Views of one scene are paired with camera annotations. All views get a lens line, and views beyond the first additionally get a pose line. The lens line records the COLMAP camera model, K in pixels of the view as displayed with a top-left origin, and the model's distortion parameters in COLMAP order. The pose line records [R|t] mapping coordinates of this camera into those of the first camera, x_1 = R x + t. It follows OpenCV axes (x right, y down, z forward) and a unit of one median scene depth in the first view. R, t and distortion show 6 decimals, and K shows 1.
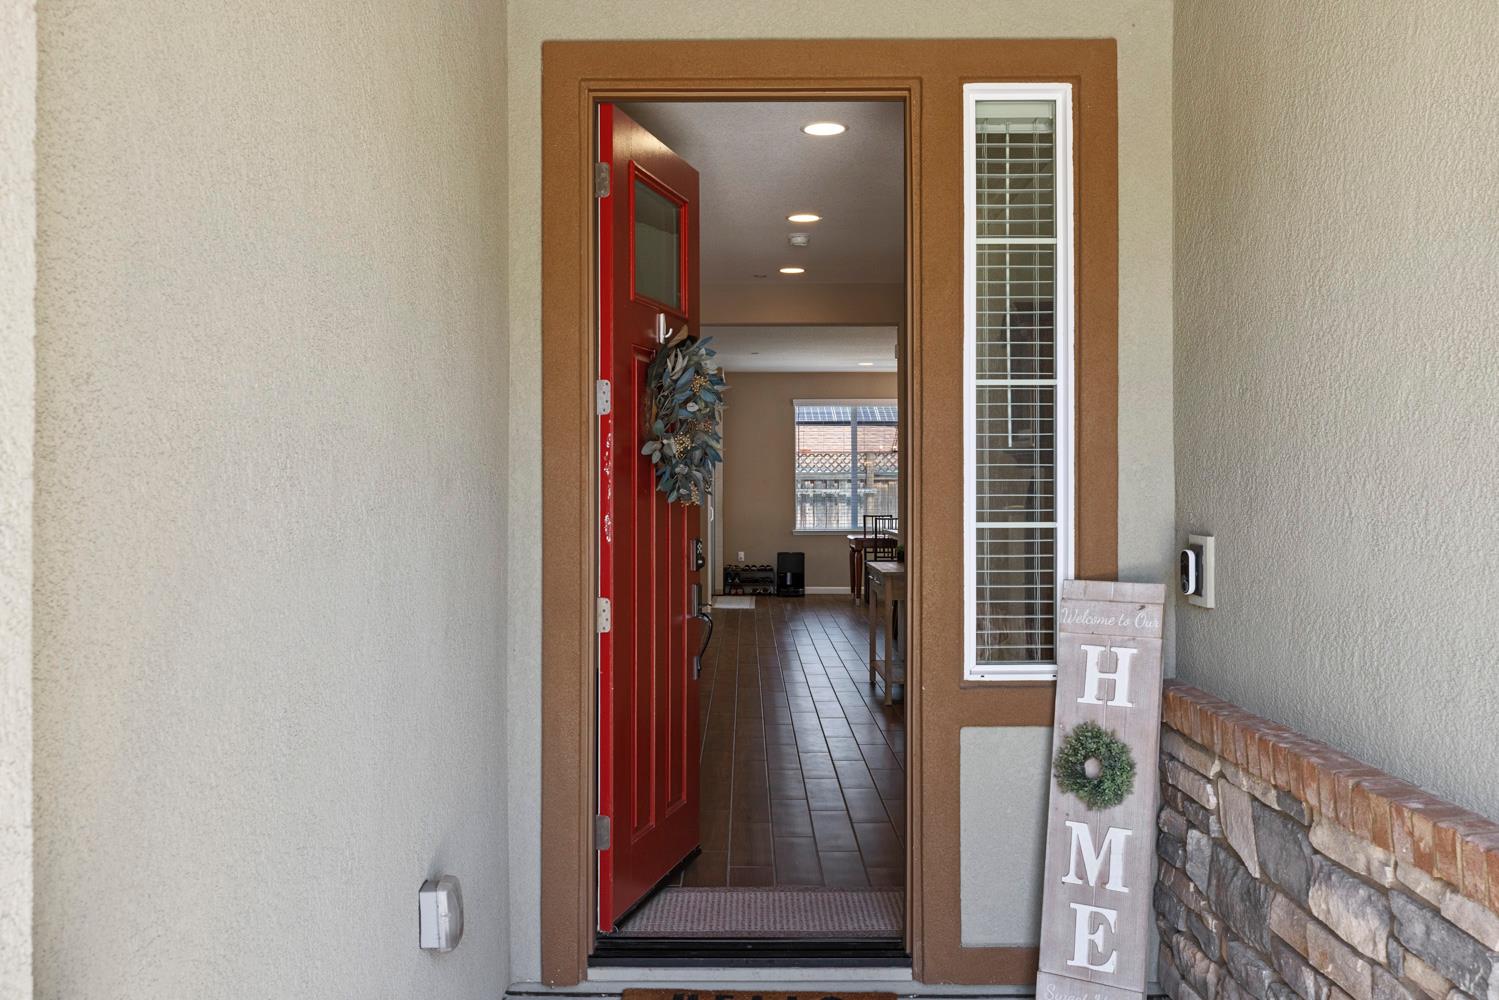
lens RADIAL K [[1396.0, 0, 749.5], [0, 1396.0, 499.5], [0, 0, 1]] dist [-0.000667, 0.000000]
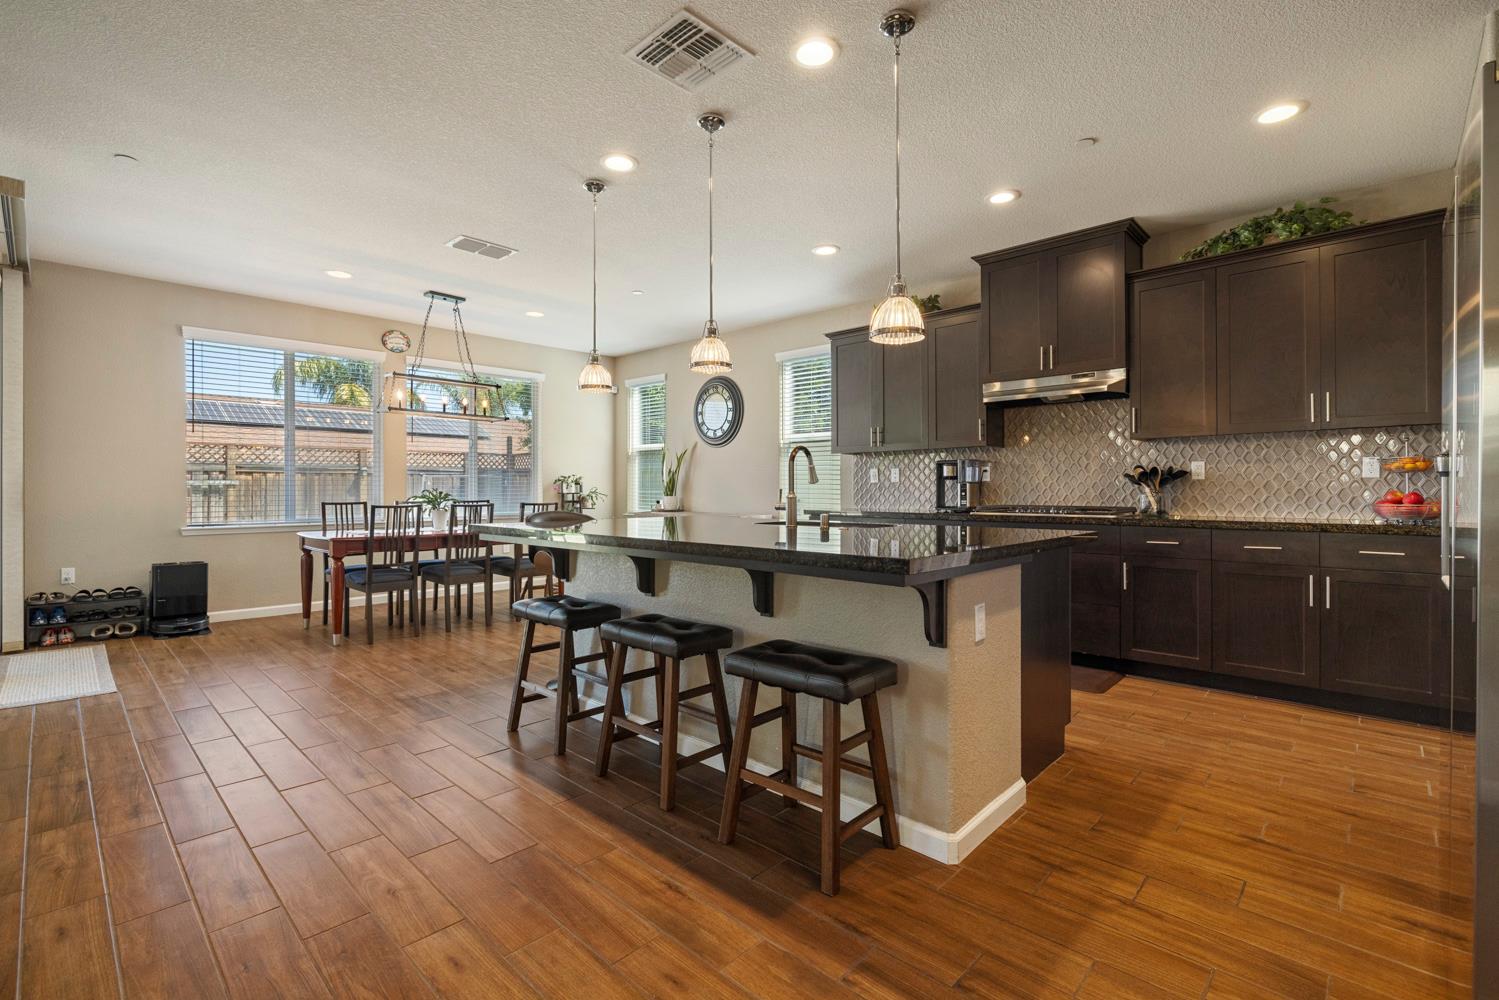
lens RADIAL K [[668.9, 0, 752.8], [0, 668.9, 494.2], [0, 0, 1]] dist [-0.003305, -0.000032]
pose [[0.686685, -0.001438, 0.726954, -0.012123], [0.003931, 0.999991, -0.001735, 0.007804], [-0.726945, 0.004049, 0.686684, 0.601790]]
